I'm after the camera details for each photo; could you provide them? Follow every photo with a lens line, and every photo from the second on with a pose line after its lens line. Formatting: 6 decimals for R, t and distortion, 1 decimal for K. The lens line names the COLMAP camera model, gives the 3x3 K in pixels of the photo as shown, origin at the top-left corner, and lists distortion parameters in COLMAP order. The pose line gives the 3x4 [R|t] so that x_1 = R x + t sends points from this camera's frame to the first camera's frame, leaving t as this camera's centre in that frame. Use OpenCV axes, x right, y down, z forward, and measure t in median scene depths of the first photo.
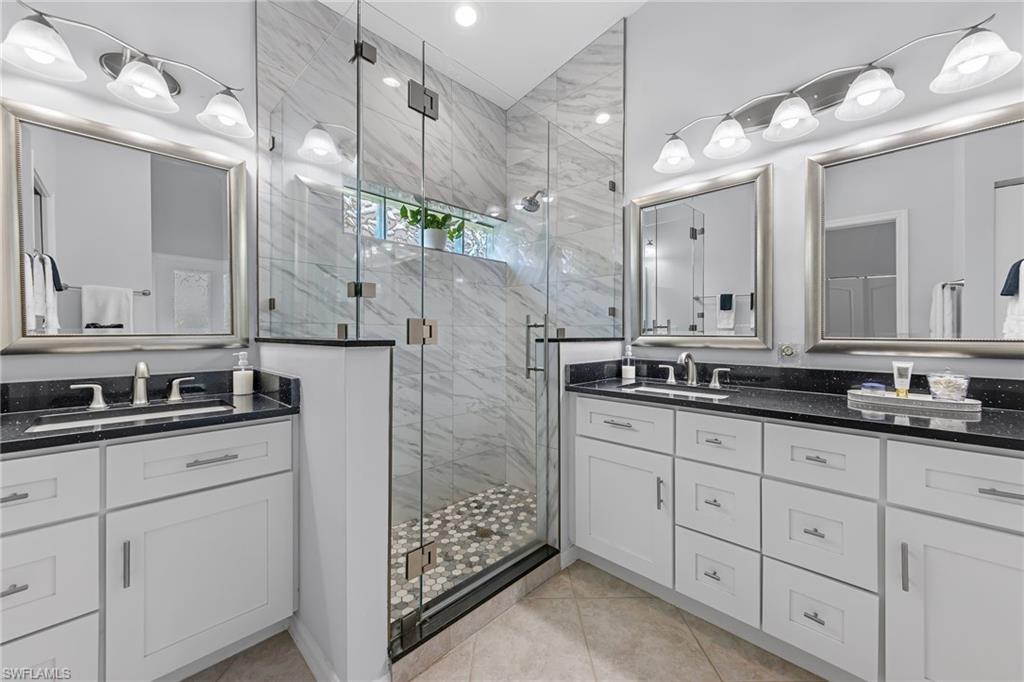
lens RADIAL K [[382.3, 0, 512.0], [0, 382.3, 341.0], [0, 0, 1]] dist [0.000700, -0.000079]
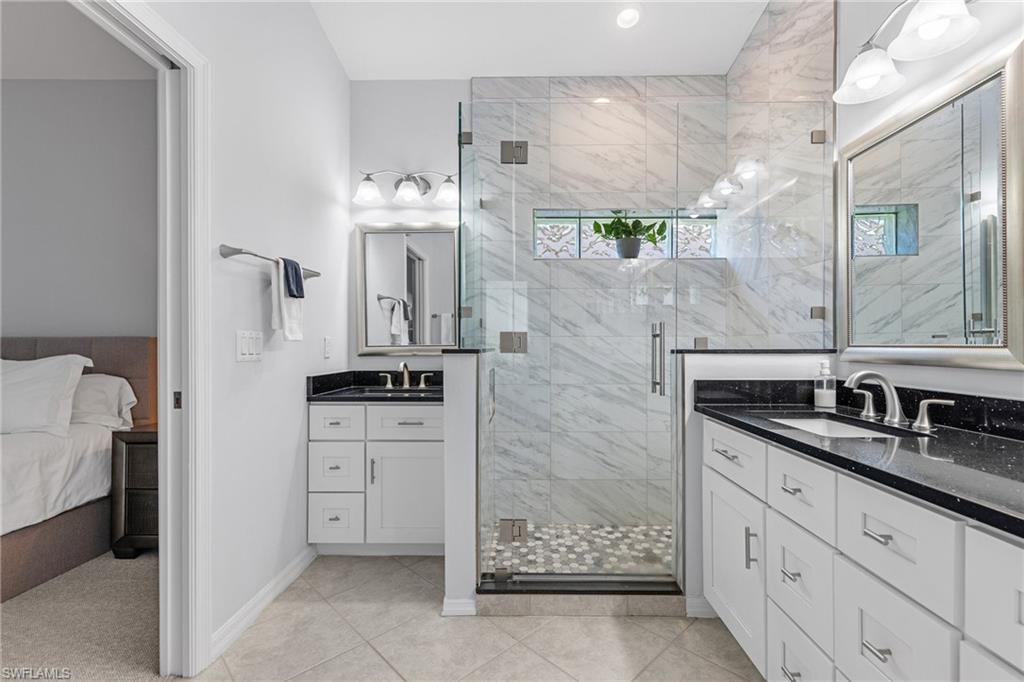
lens RADIAL K [[433.9, 0, 514.8], [0, 433.9, 355.3], [0, 0, 1]] dist [-0.001241, -0.000023]
pose [[0.689354, 0.014025, -0.724289, 0.447204], [-0.011638, 0.999898, 0.008285, 0.002698], [0.724331, 0.002718, 0.689447, 0.030178]]
